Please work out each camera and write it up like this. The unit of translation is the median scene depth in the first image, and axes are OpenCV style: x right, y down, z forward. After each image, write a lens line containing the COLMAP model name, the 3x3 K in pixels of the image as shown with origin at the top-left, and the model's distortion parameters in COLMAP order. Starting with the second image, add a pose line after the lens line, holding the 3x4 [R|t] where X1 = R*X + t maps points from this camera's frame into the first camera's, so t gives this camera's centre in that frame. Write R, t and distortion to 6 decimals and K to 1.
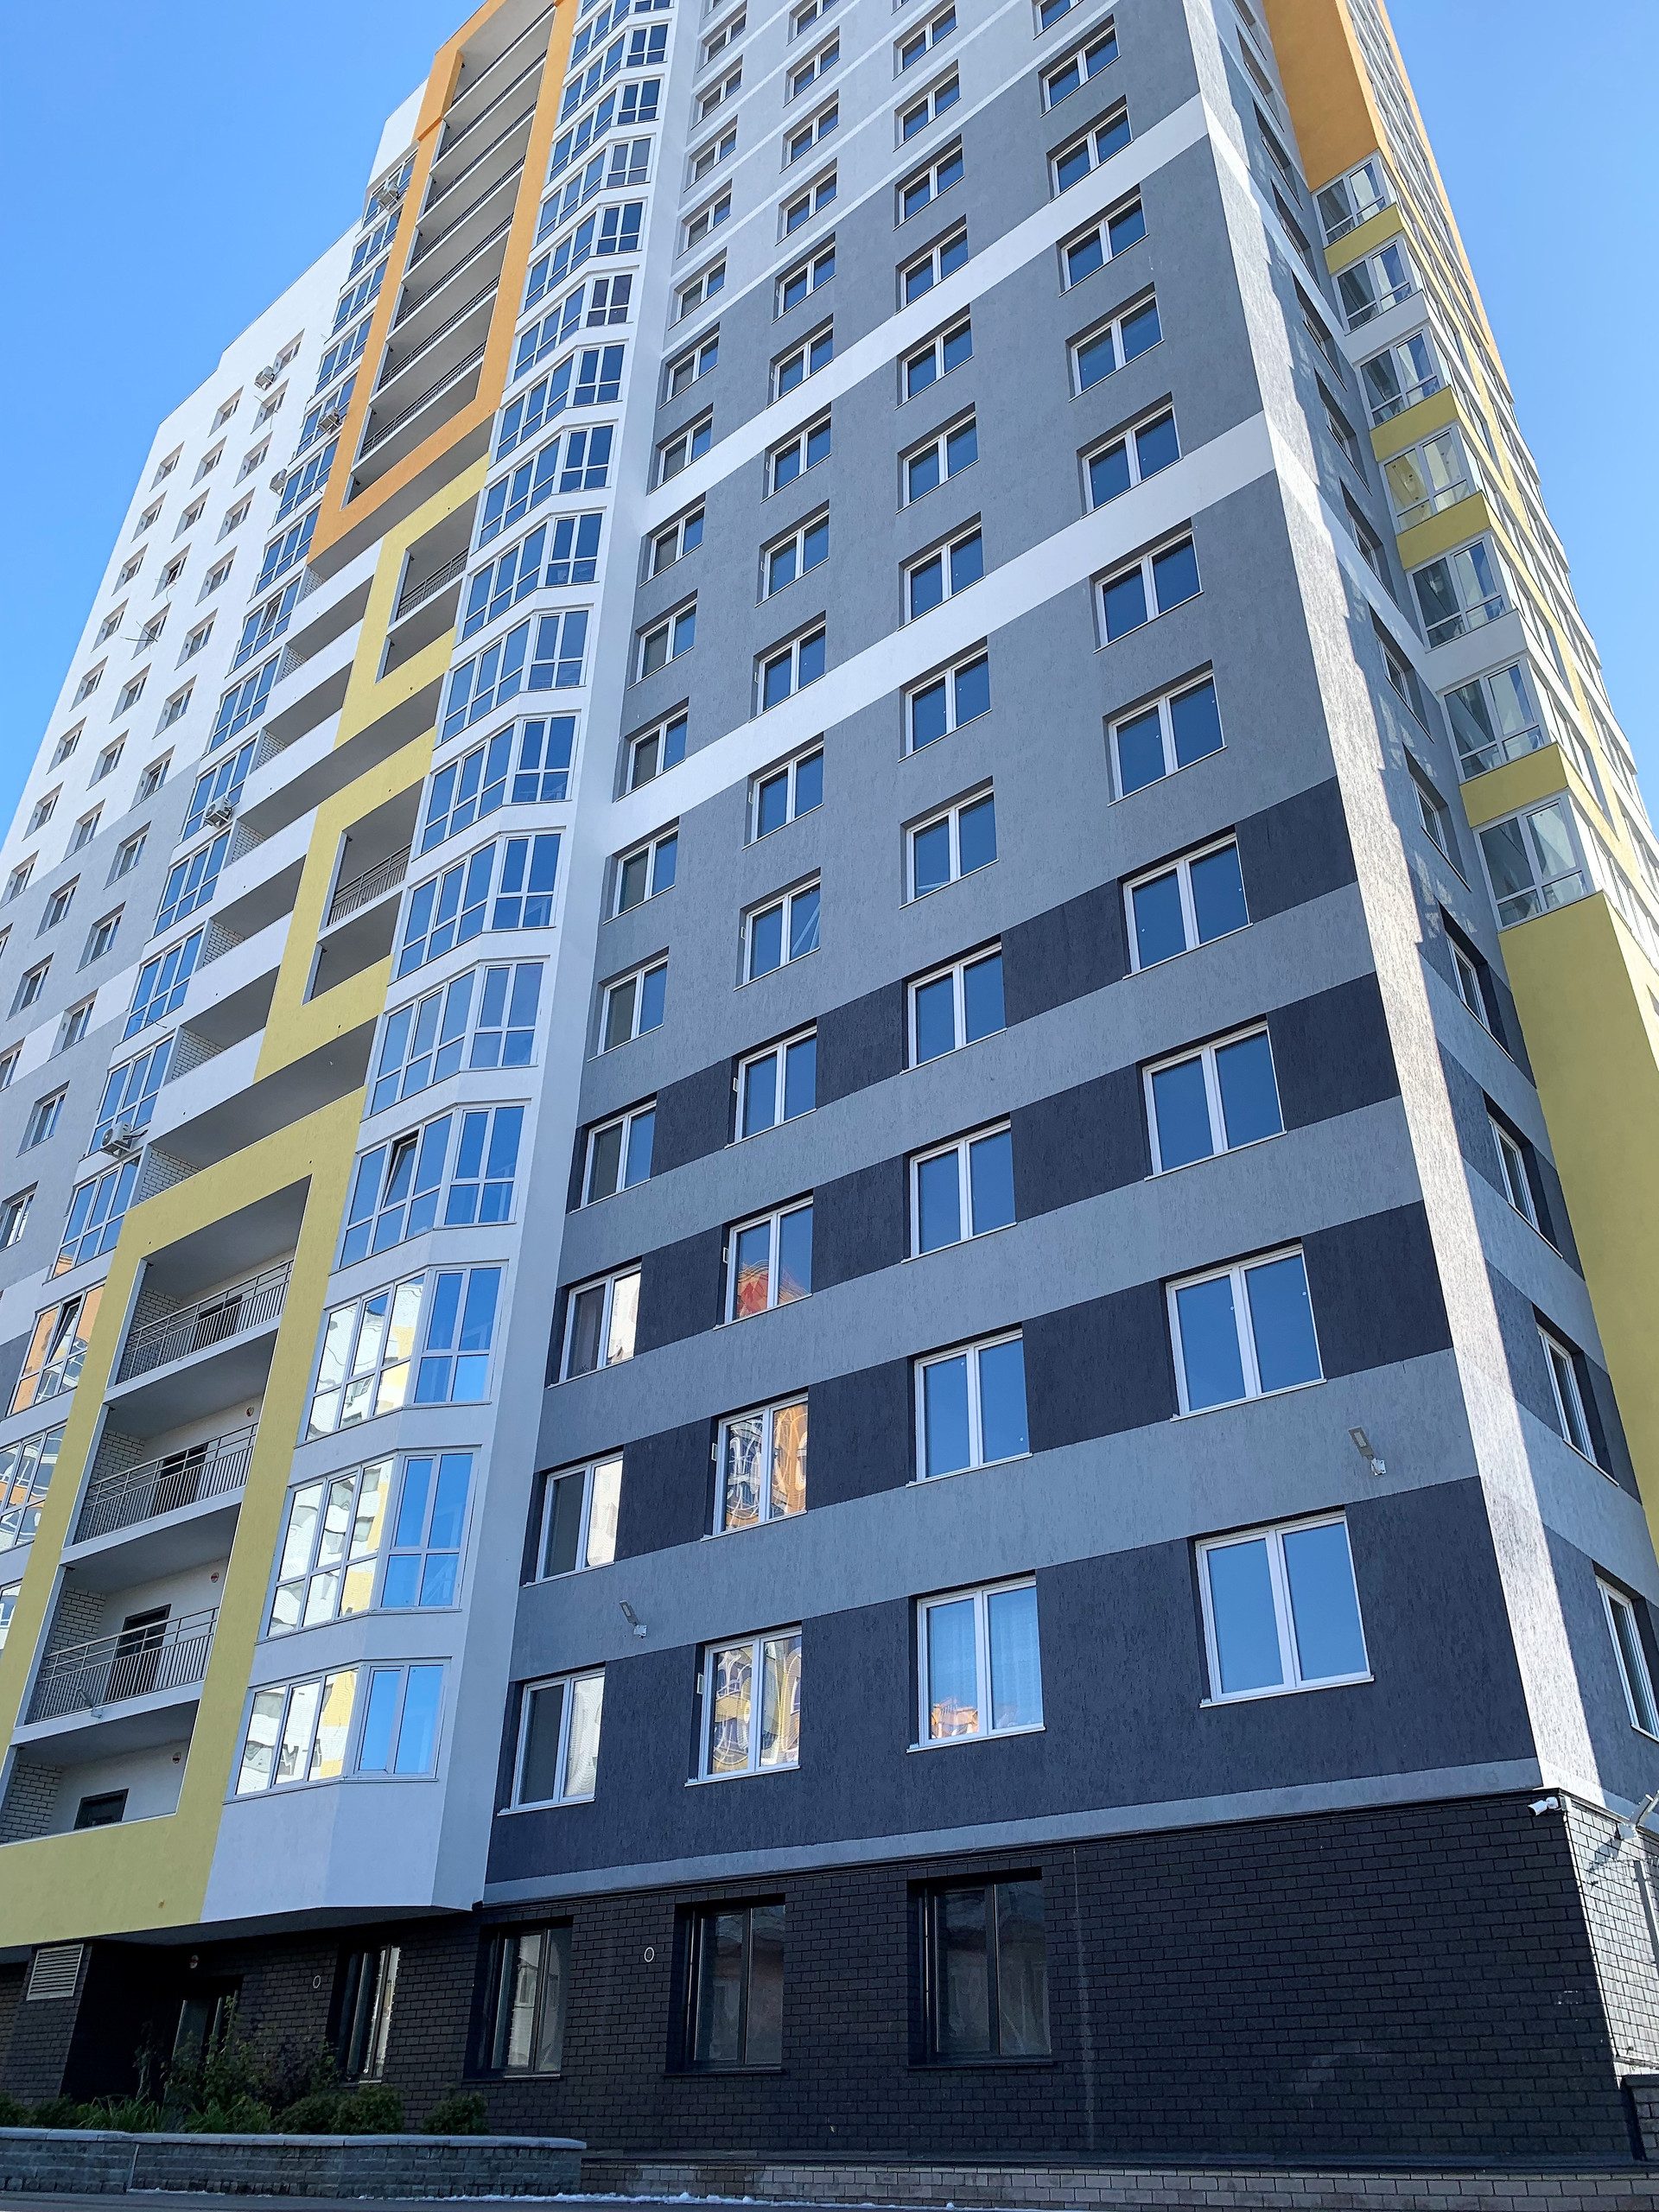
lens RADIAL K [[1688.1, 0, 820.7], [0, 1688.1, 1091.0], [0, 0, 1]] dist [0.024572, -0.020746]
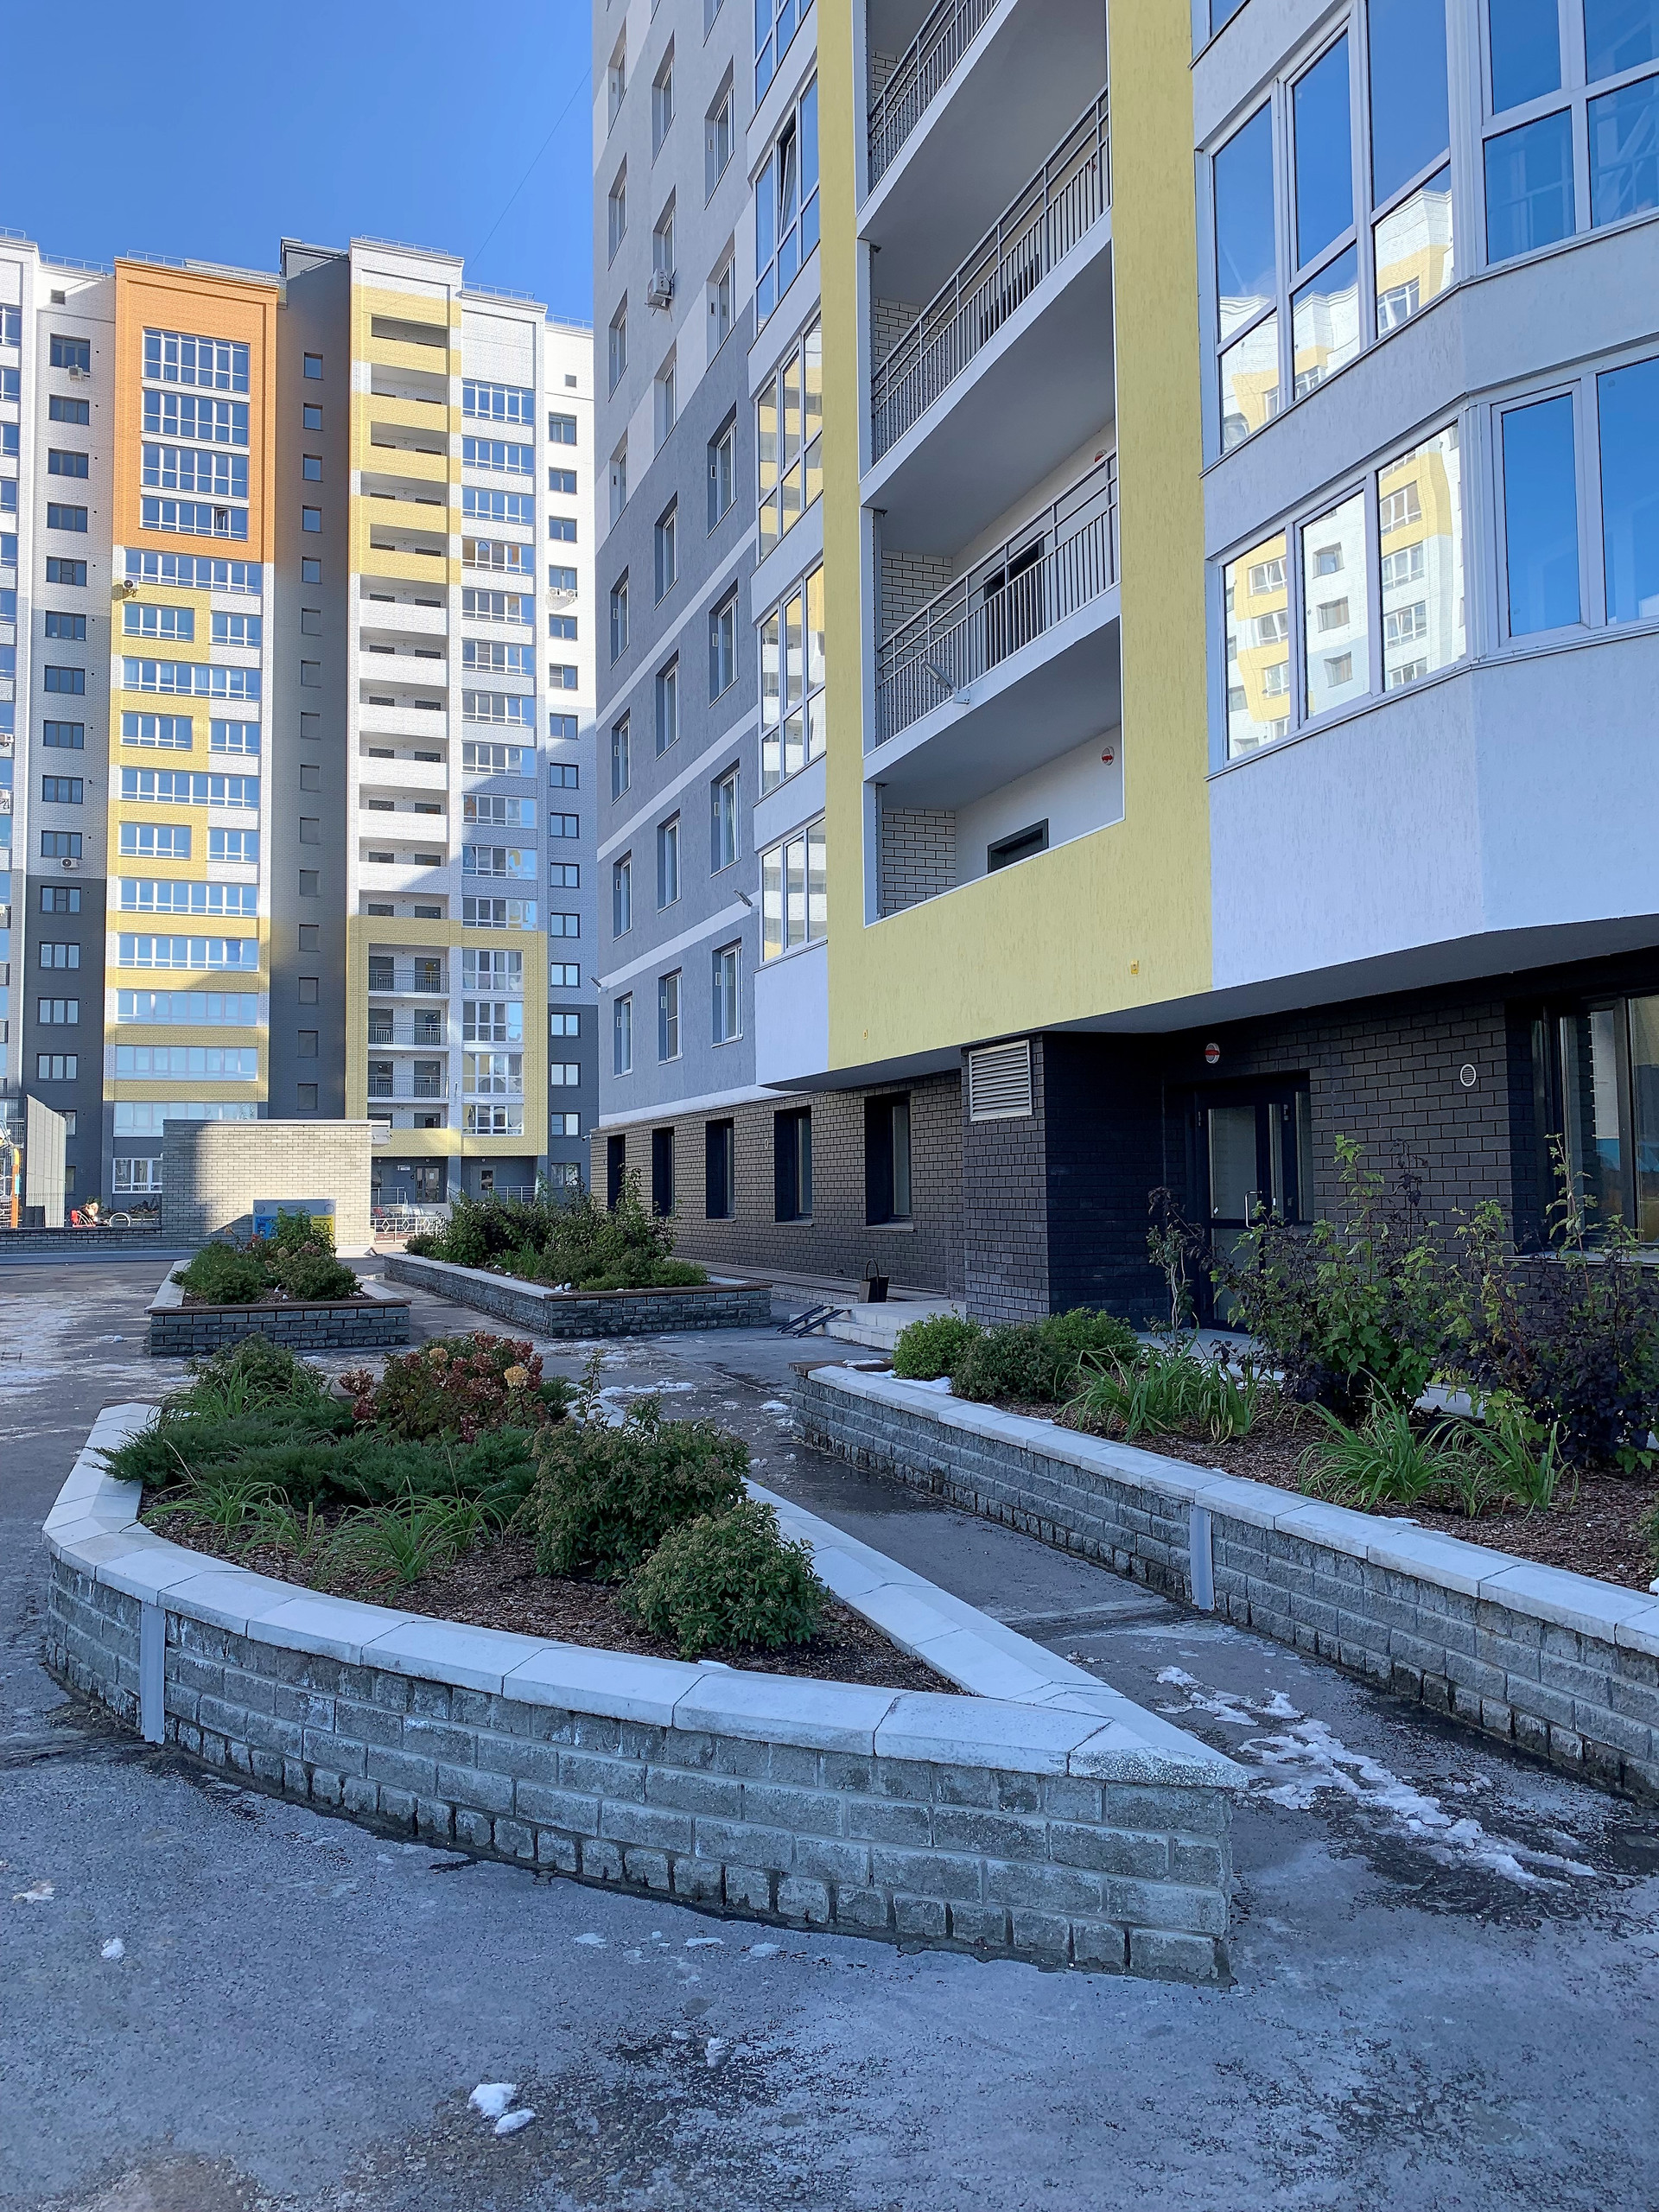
lens RADIAL K [[1688.1, 0, 822.6], [0, 1688.1, 1104.7], [0, 0, 1]] dist [0.024572, -0.020746]
pose [[0.861314, -0.053330, -0.505266, -0.204144], [0.296322, 0.860551, 0.414301, 0.264116], [0.412713, -0.506565, 0.757008, 0.529296]]
